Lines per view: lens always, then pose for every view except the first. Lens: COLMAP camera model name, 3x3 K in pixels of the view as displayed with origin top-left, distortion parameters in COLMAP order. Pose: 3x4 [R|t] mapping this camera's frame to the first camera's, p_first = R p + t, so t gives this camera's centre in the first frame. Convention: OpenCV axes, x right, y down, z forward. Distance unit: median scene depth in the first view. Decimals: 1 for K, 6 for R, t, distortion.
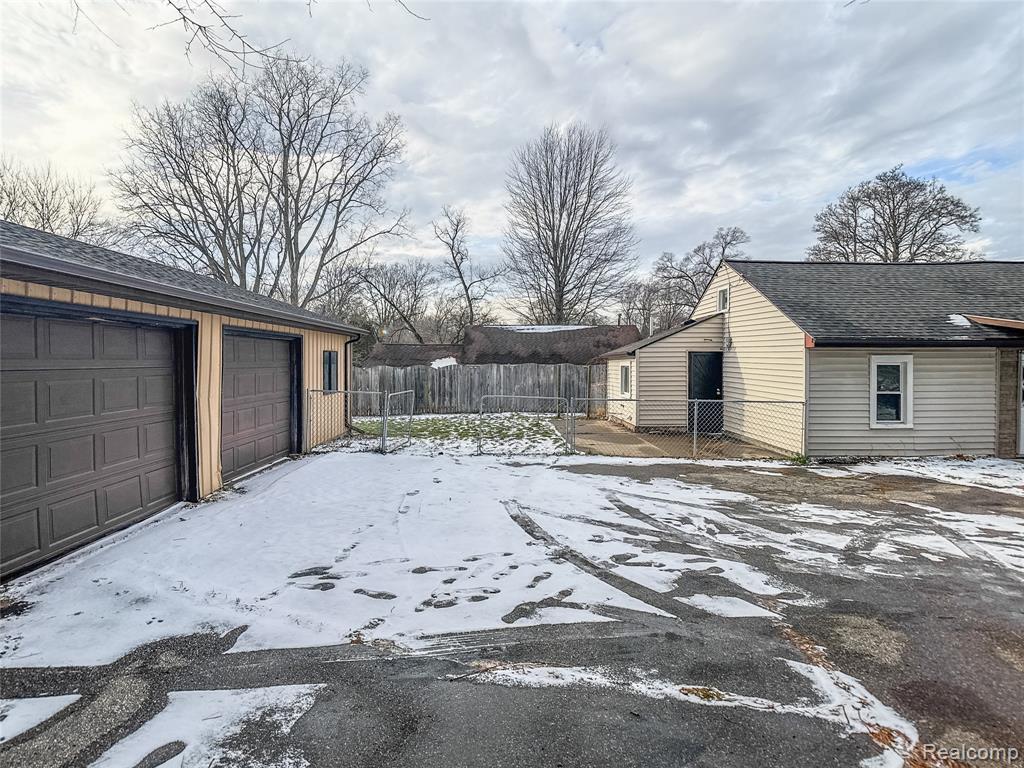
lens RADIAL K [[531.1, 0, 485.7], [0, 531.1, 359.1], [0, 0, 1]] dist [-0.051024, 0.001114]
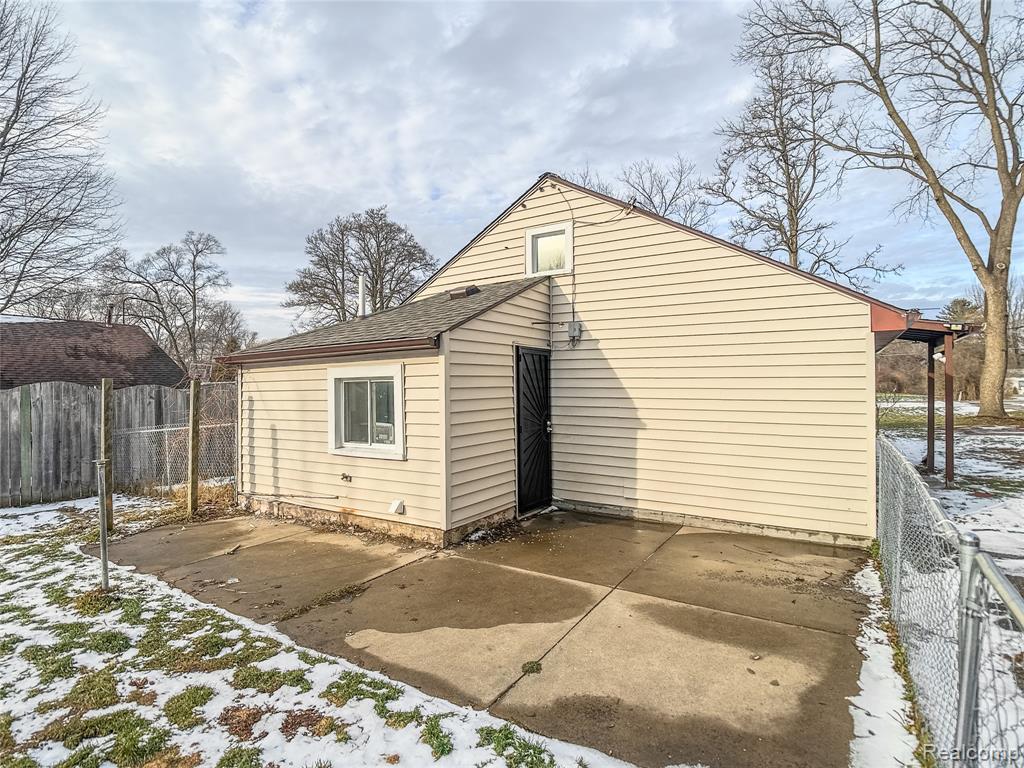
lens RADIAL K [[535.6, 0, 512.0], [0, 535.6, 384.0], [0, 0, 1]] dist [-0.031755, 0.001366]
pose [[0.525941, 0.001012, 0.850521, -0.011444], [0.006555, 0.999965, -0.005243, 0.011798], [-0.850496, 0.008332, 0.525916, 0.393321]]
